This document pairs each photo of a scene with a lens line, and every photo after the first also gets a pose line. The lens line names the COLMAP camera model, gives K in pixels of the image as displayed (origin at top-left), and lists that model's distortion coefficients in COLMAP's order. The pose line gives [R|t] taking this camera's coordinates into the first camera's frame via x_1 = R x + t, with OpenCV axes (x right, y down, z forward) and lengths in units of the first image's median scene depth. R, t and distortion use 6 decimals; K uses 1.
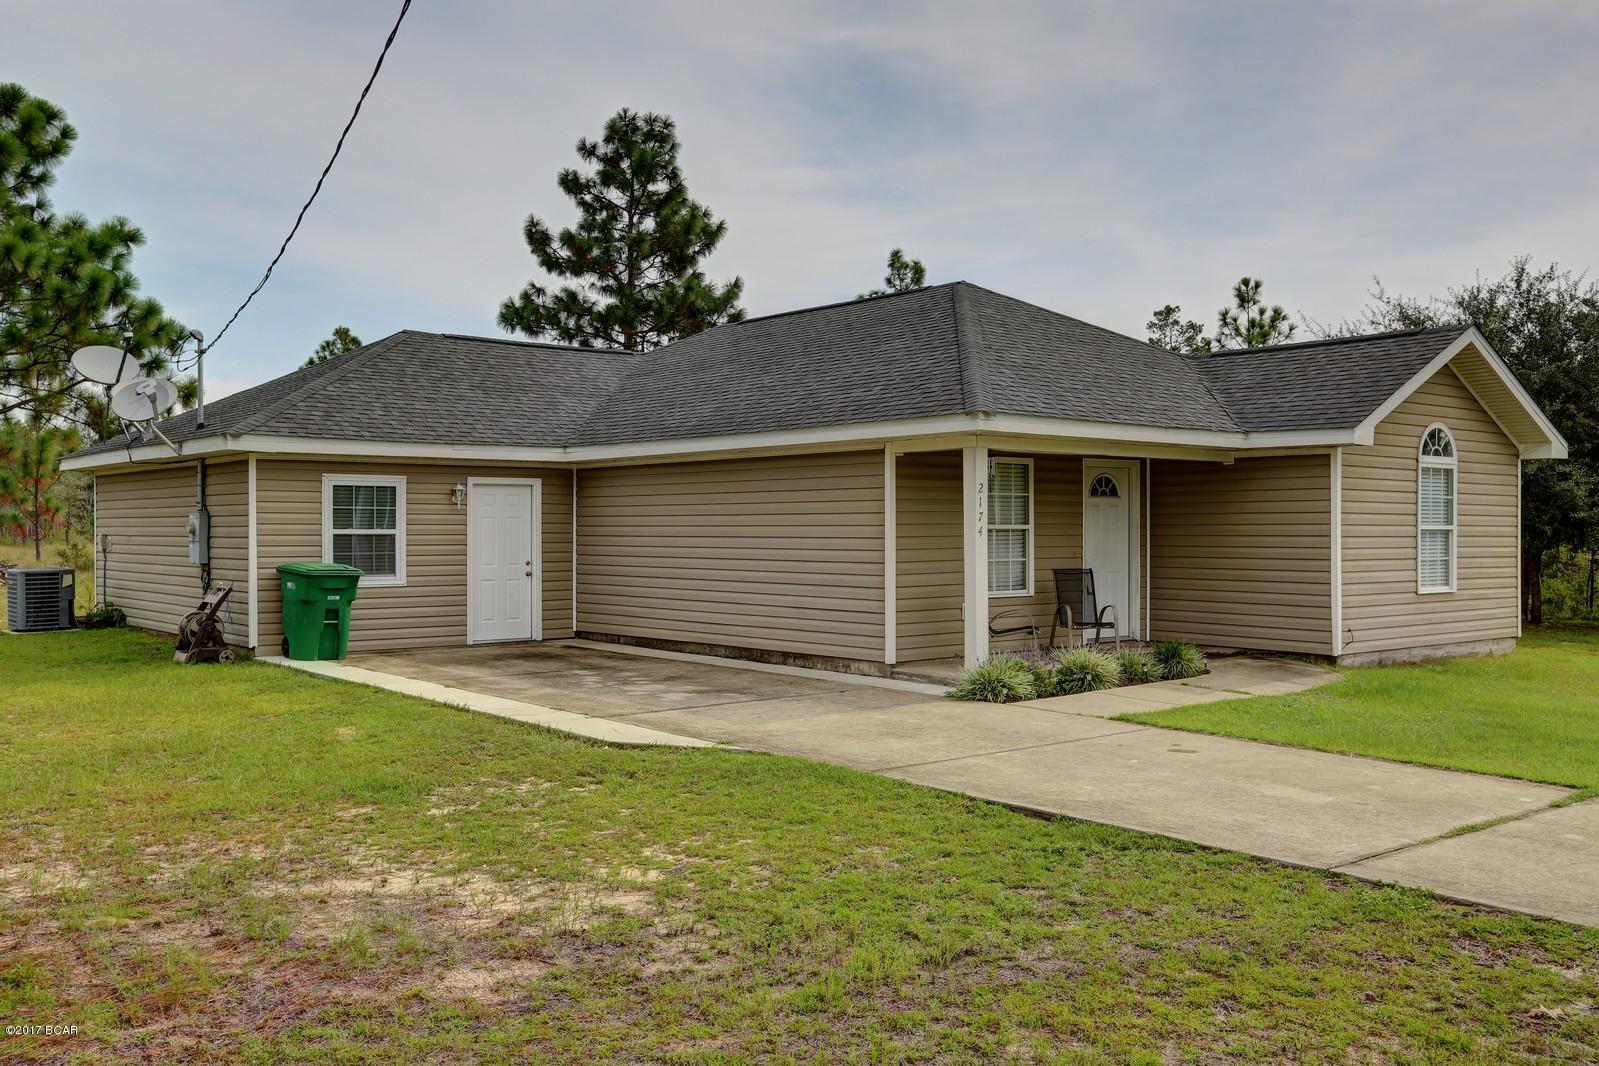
lens RADIAL K [[1392.5, 0, 799.5], [0, 1392.5, 533.0], [0, 0, 1]] dist [0.069634, -0.004538]
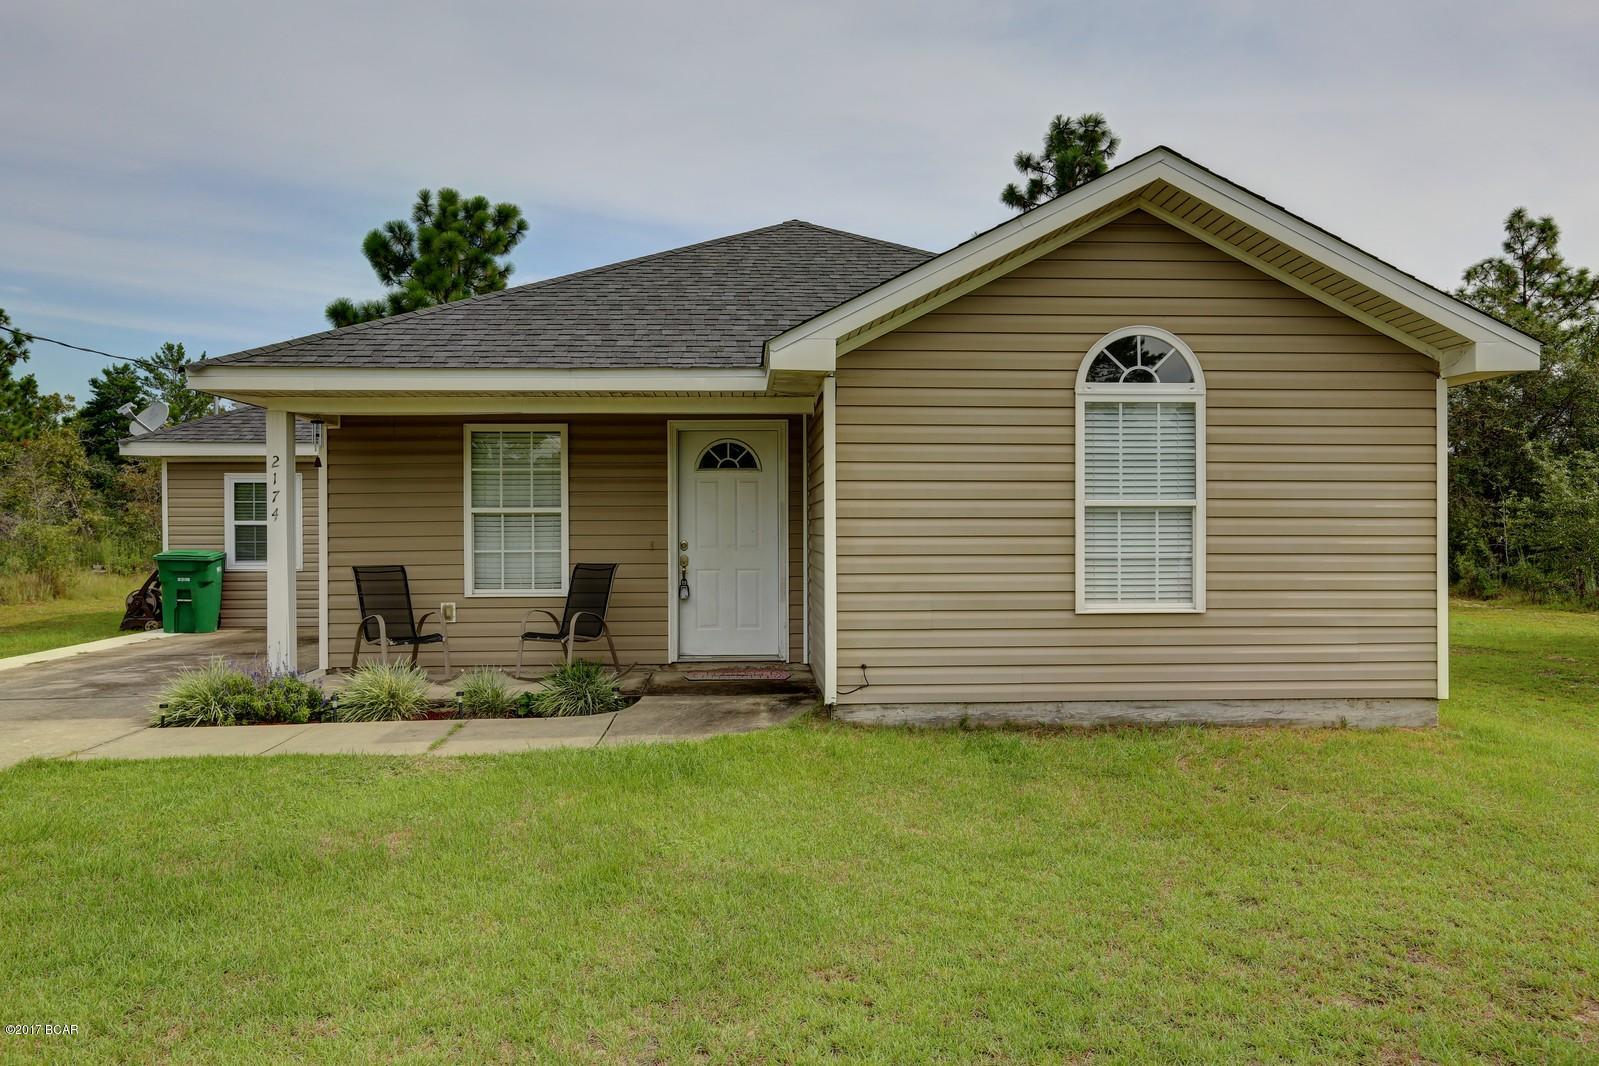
lens RADIAL K [[1163.1, 0, 799.5], [0, 1163.1, 533.0], [0, 0, 1]] dist [0.011458, 0.002758]
pose [[0.806486, -0.002250, -0.591248, 0.614769], [0.004548, 0.999987, 0.002399, 0.006953], [0.591235, -0.004624, 0.806486, 0.512931]]
